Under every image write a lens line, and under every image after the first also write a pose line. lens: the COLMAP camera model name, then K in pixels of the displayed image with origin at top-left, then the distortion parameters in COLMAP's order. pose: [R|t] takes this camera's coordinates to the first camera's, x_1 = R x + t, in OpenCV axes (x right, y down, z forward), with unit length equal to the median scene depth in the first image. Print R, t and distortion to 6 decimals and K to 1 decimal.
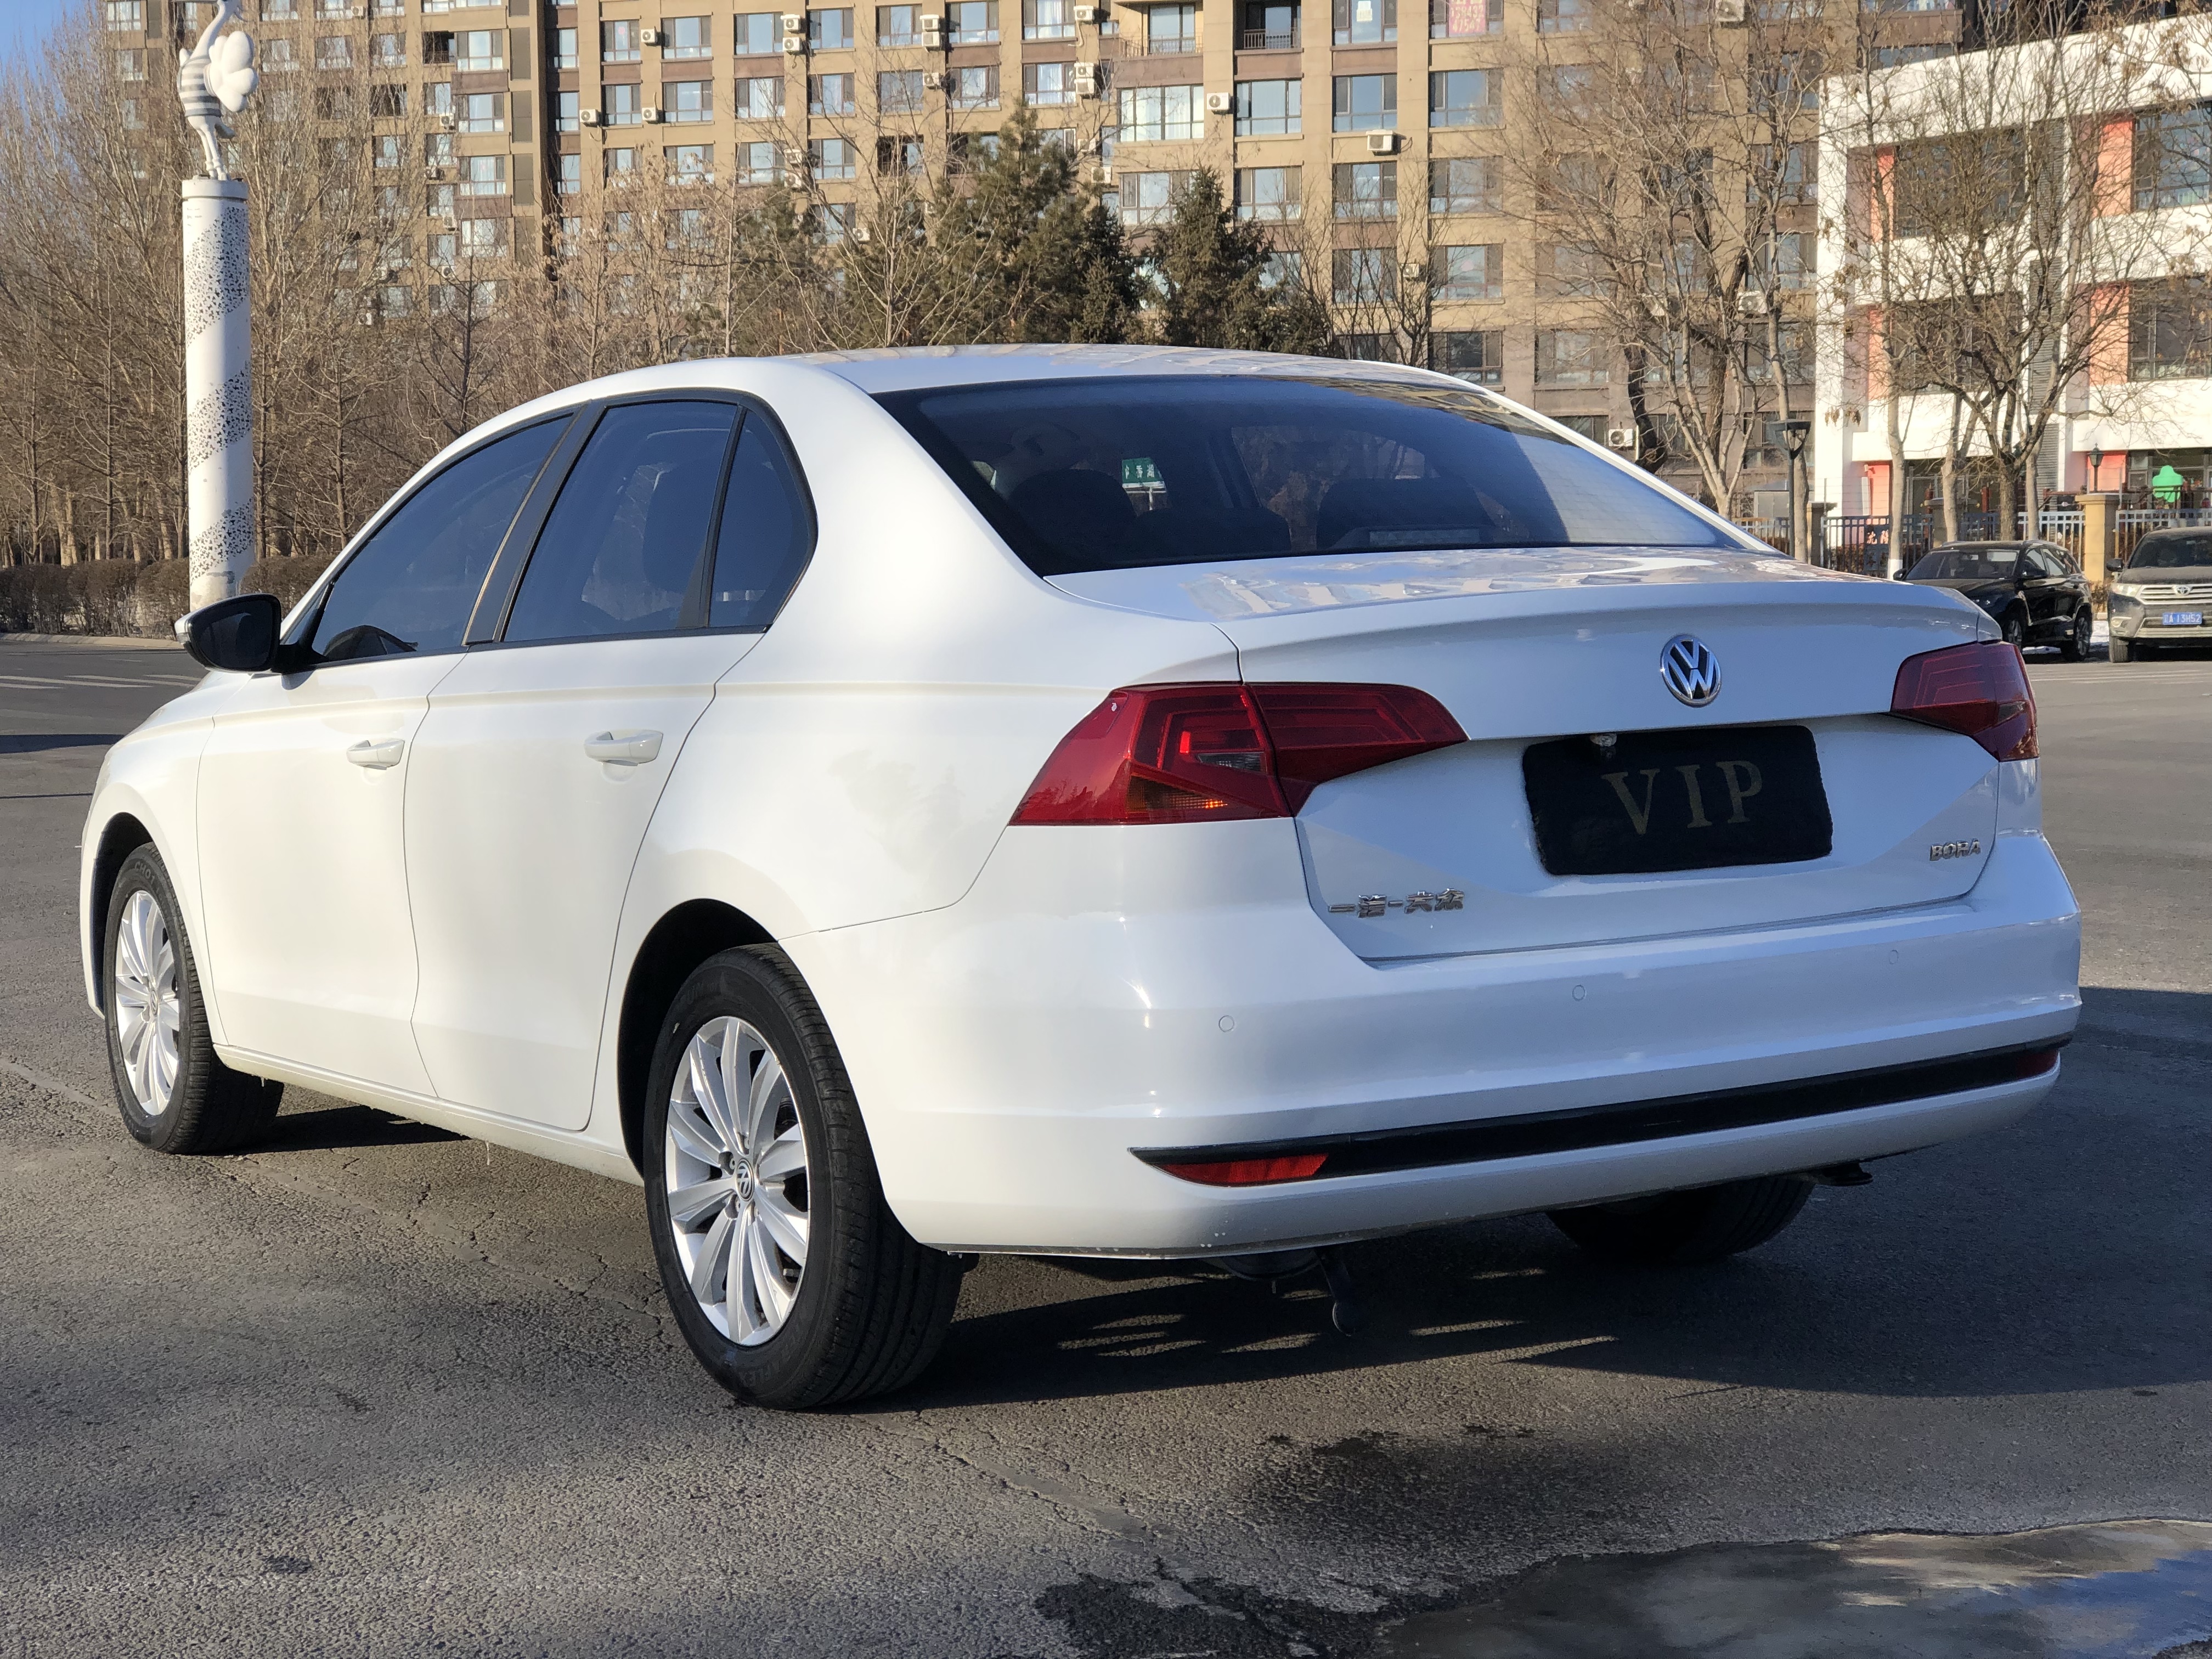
lens RADIAL K [[3532.8, 0, 1106.0], [0, 3532.8, 829.5], [0, 0, 1]] dist [0.125291, -0.394559]
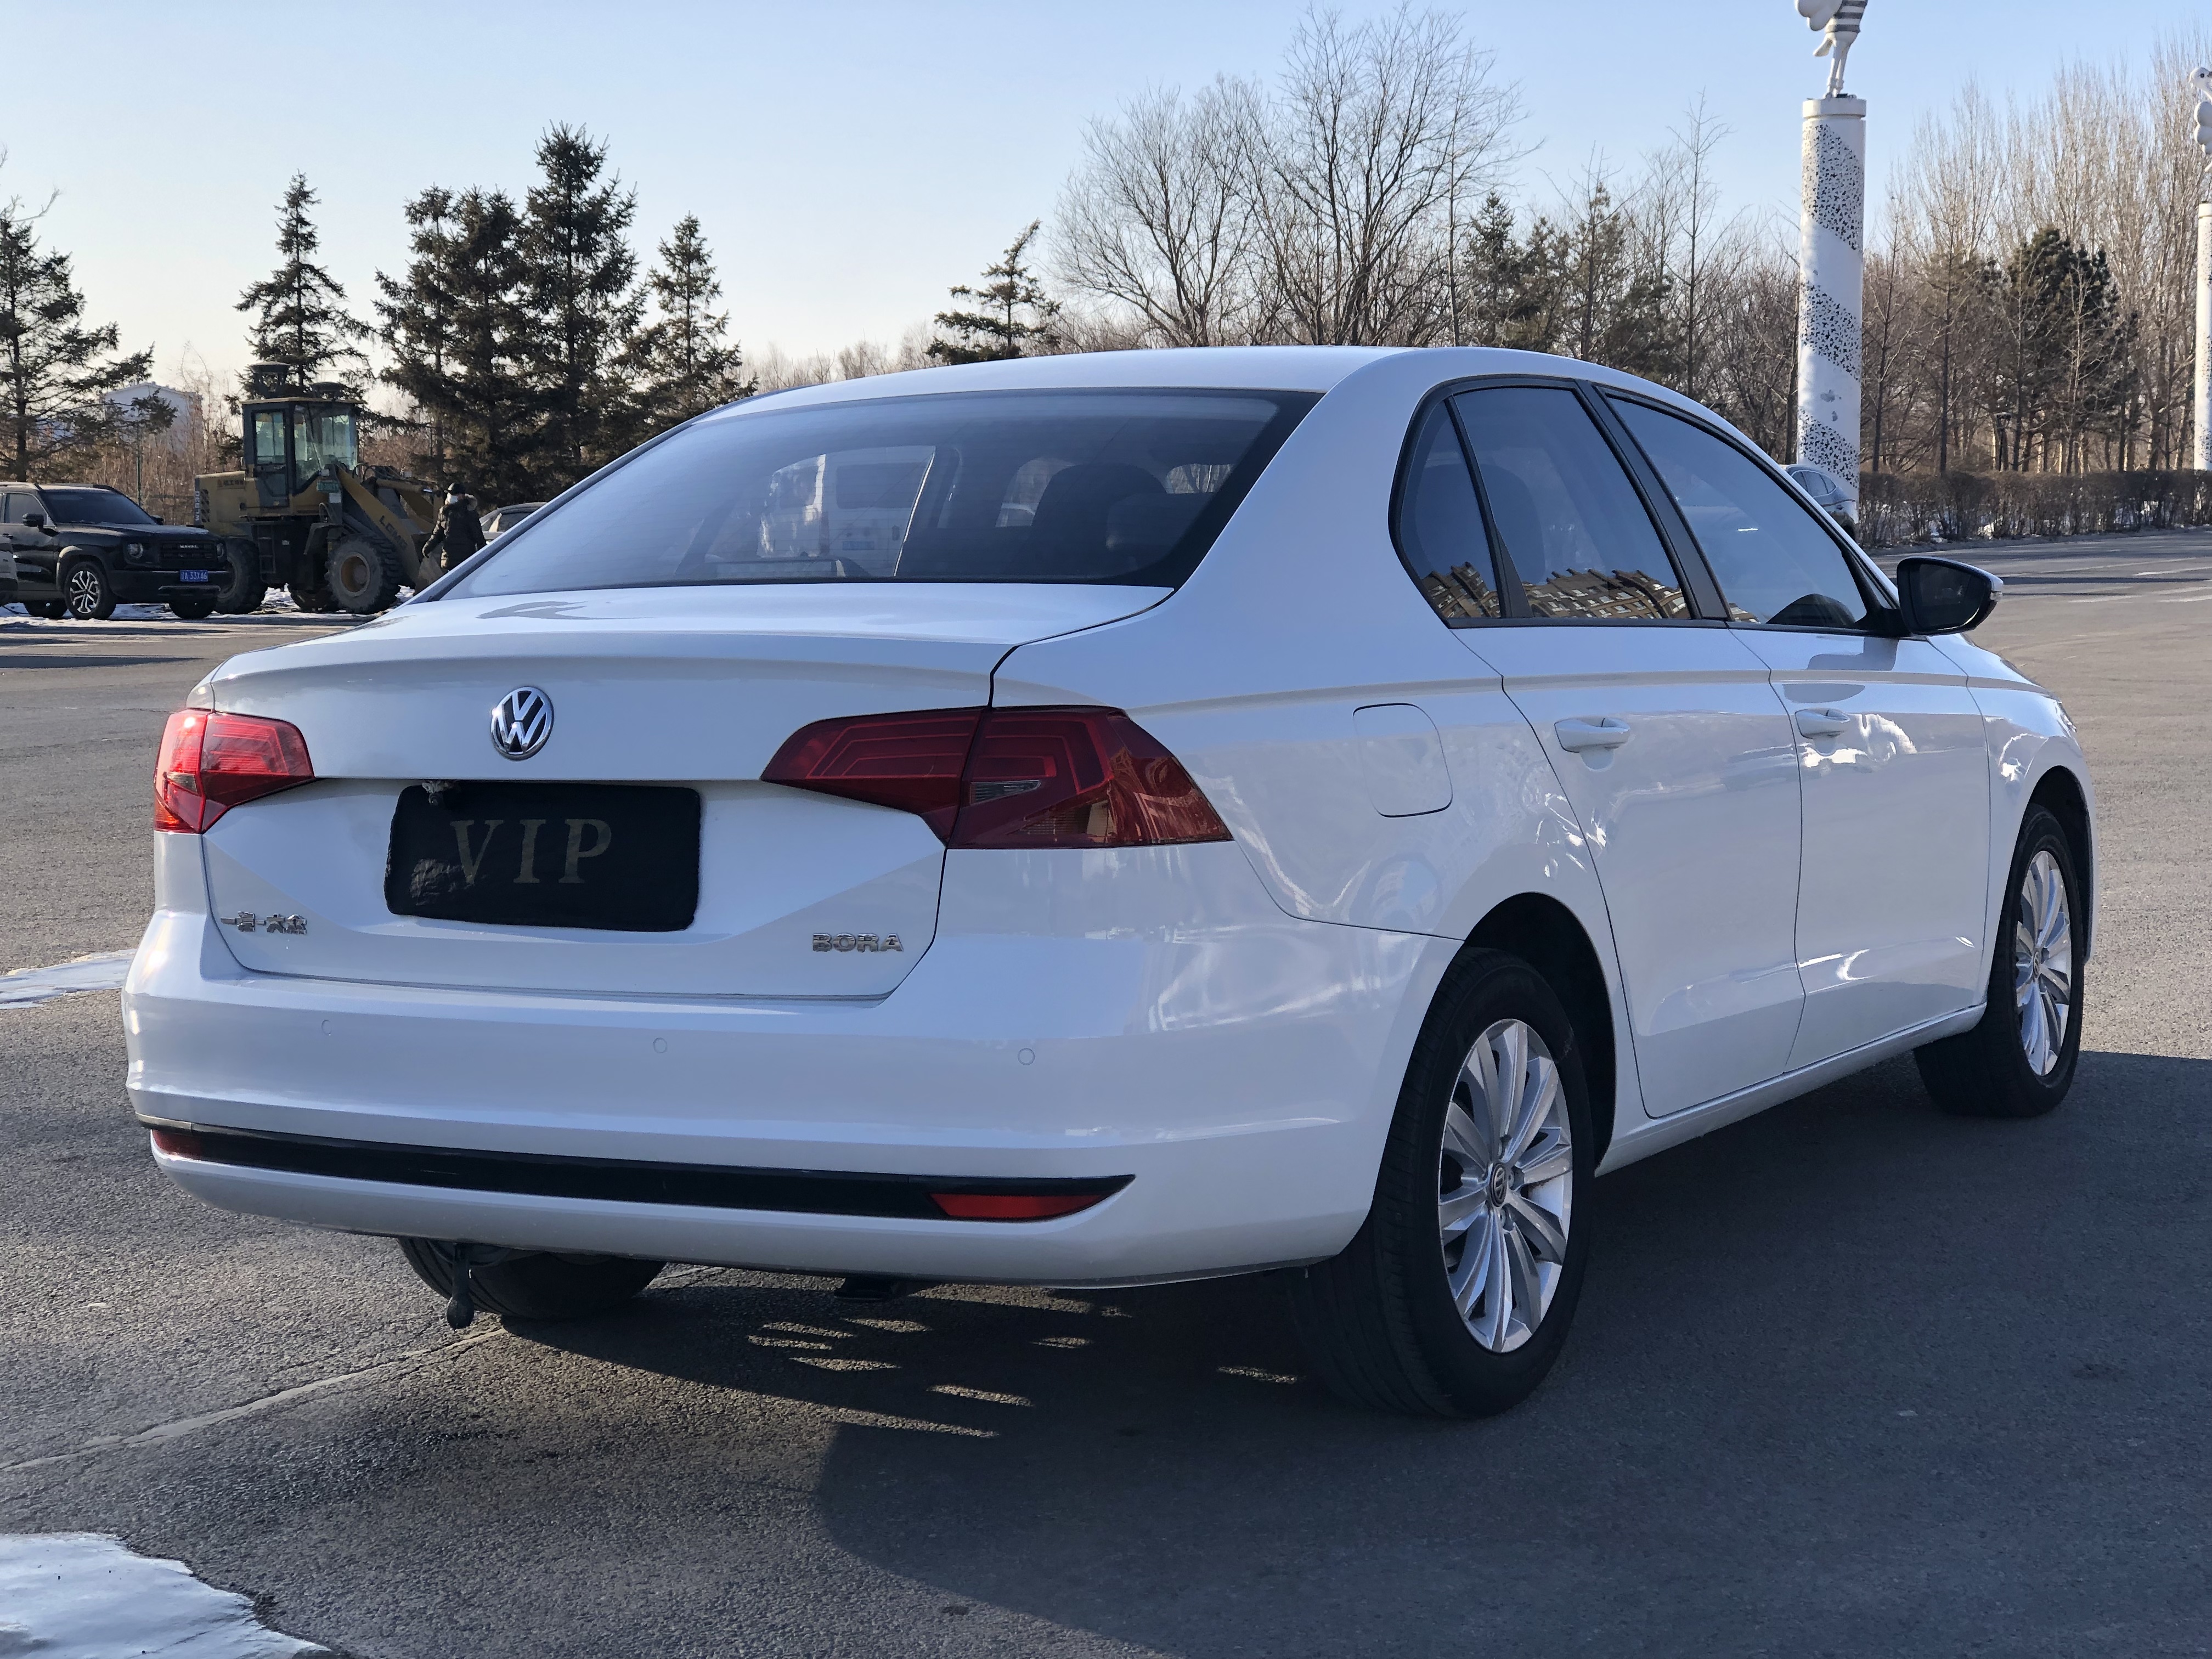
lens RADIAL K [[3532.8, 0, 1106.0], [0, 3532.8, 829.5], [0, 0, 1]] dist [0.125291, -0.394559]
pose [[0.462541, 0.083319, -0.882674, 1.109647], [-0.052405, 0.996403, 0.066593, -0.089382], [0.885048, 0.015455, 0.465243, 0.689357]]
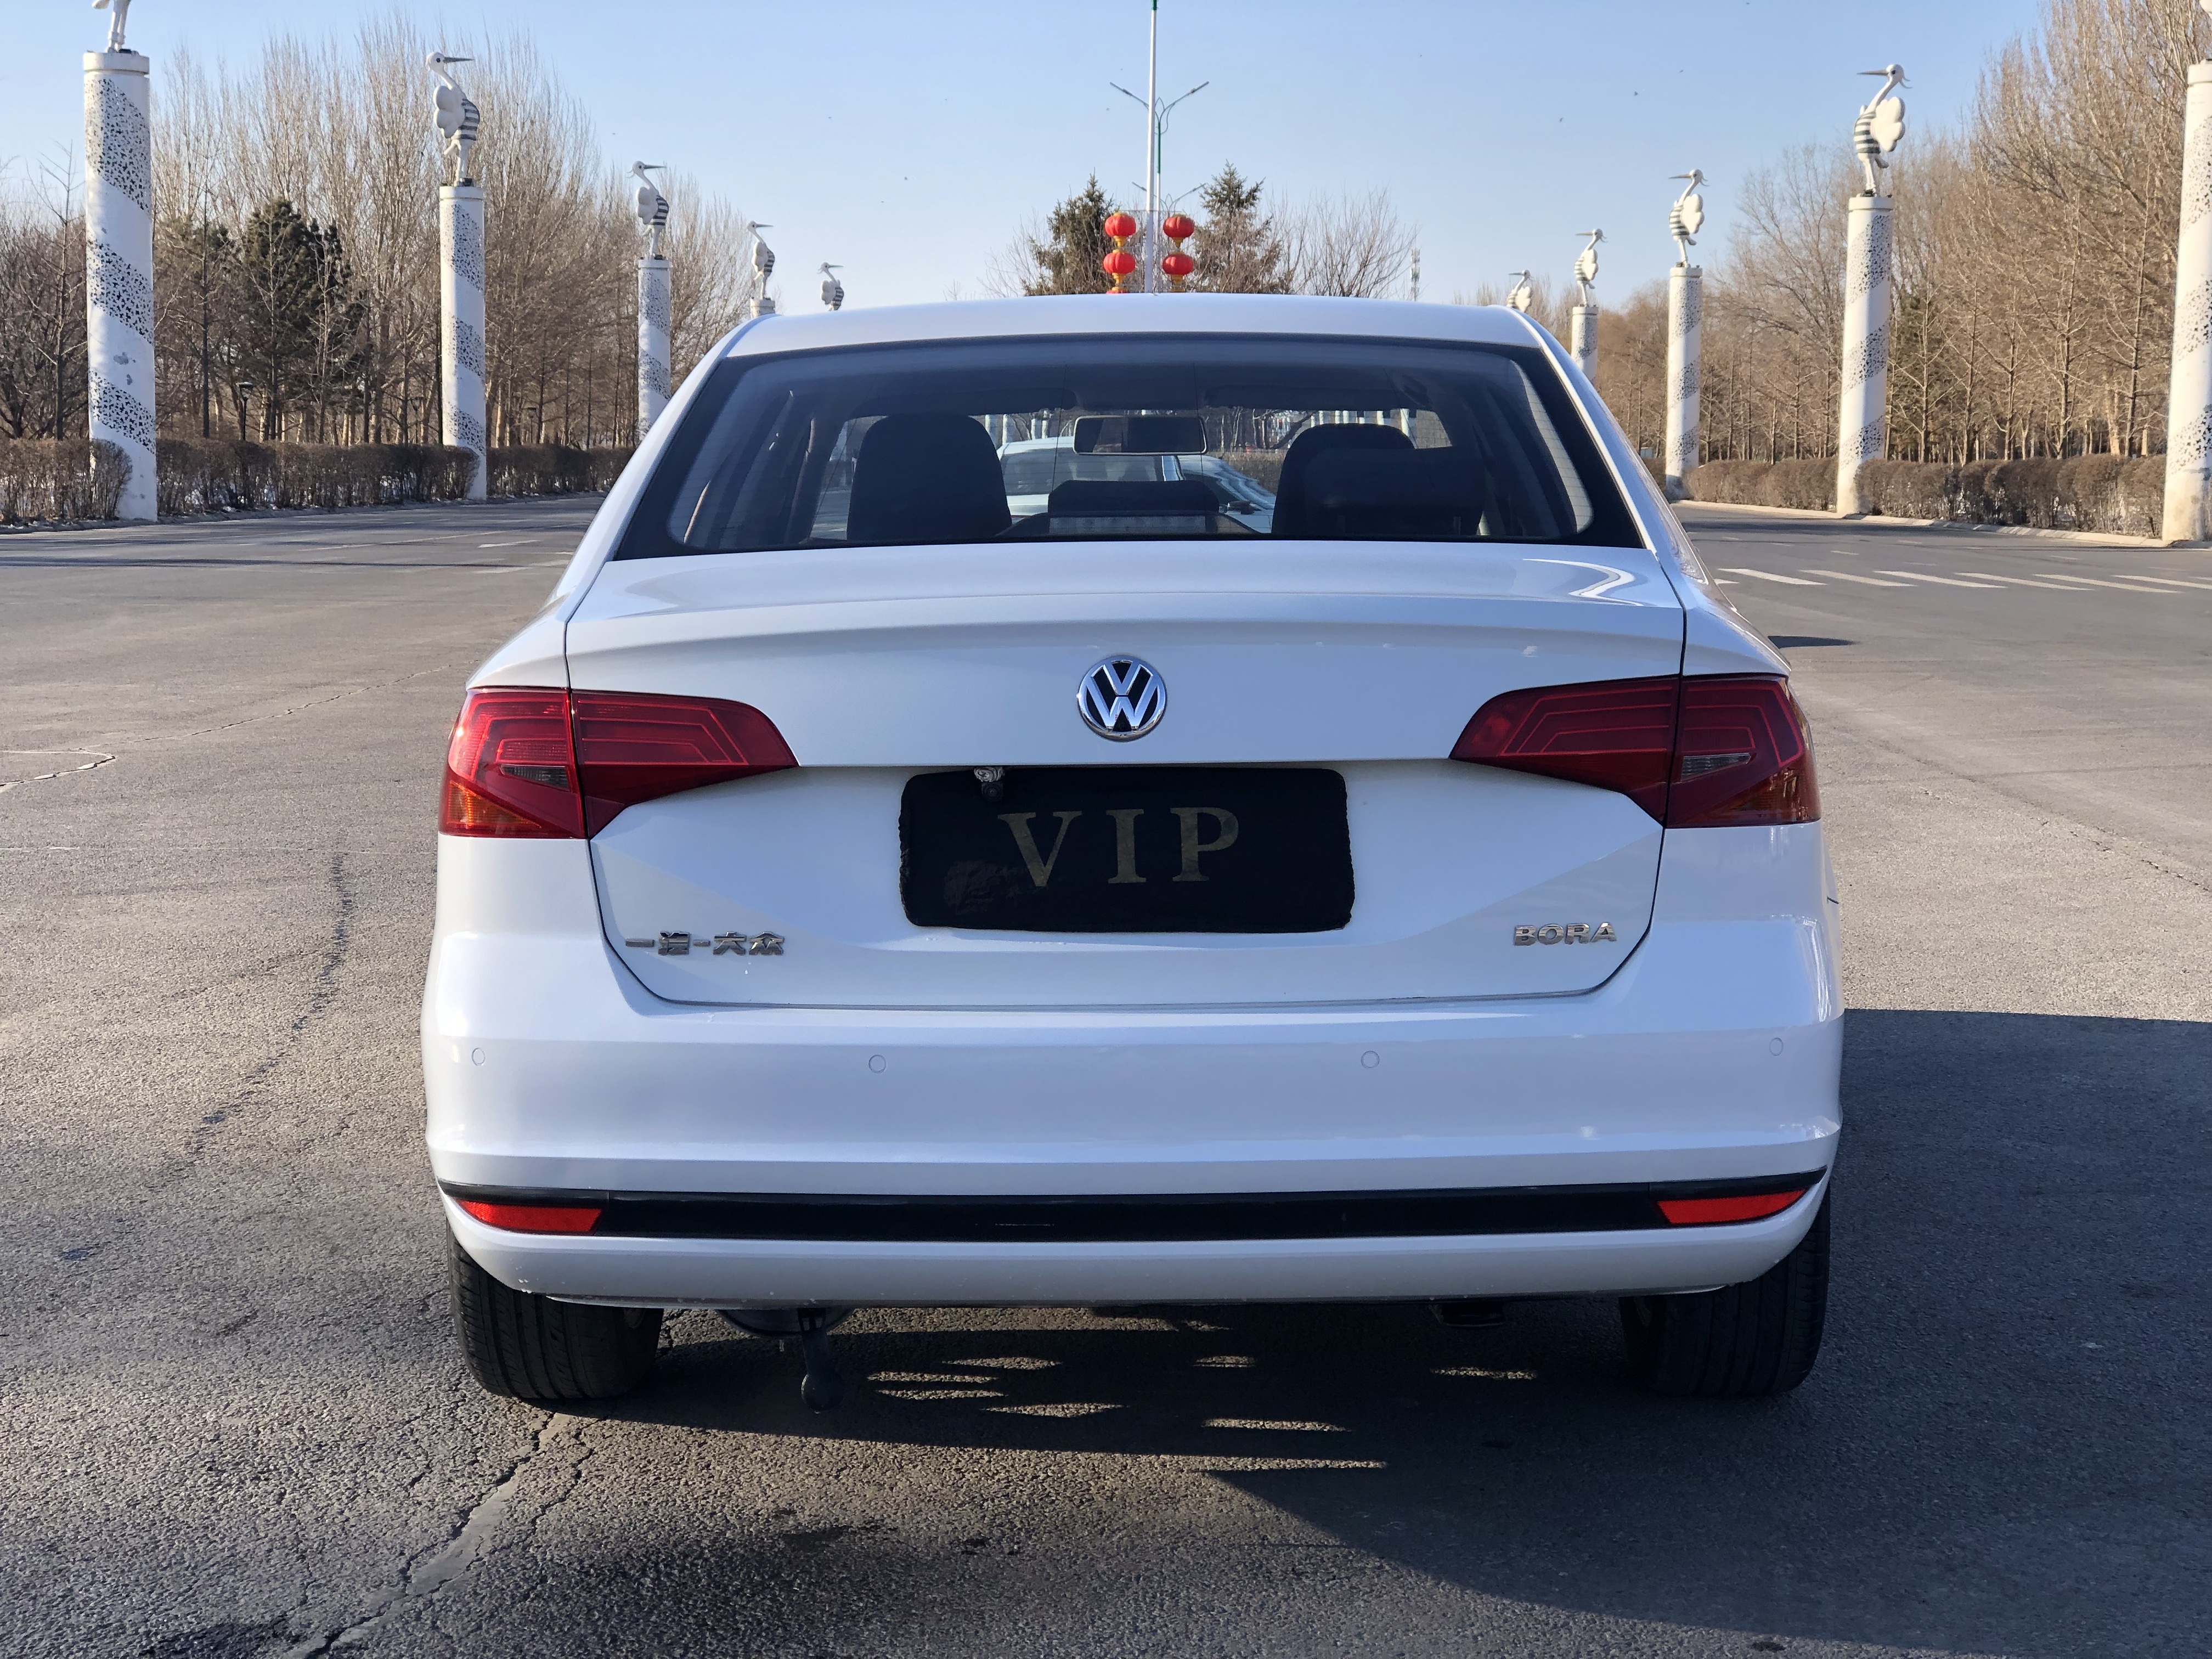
lens RADIAL K [[3532.8, 0, 1106.0], [0, 3532.8, 829.5], [0, 0, 1]] dist [0.125291, -0.394559]
pose [[0.834495, 0.071459, -0.546363, 0.629234], [-0.054522, 0.997398, 0.047175, -0.053500], [0.548312, -0.009579, 0.836219, 0.288686]]
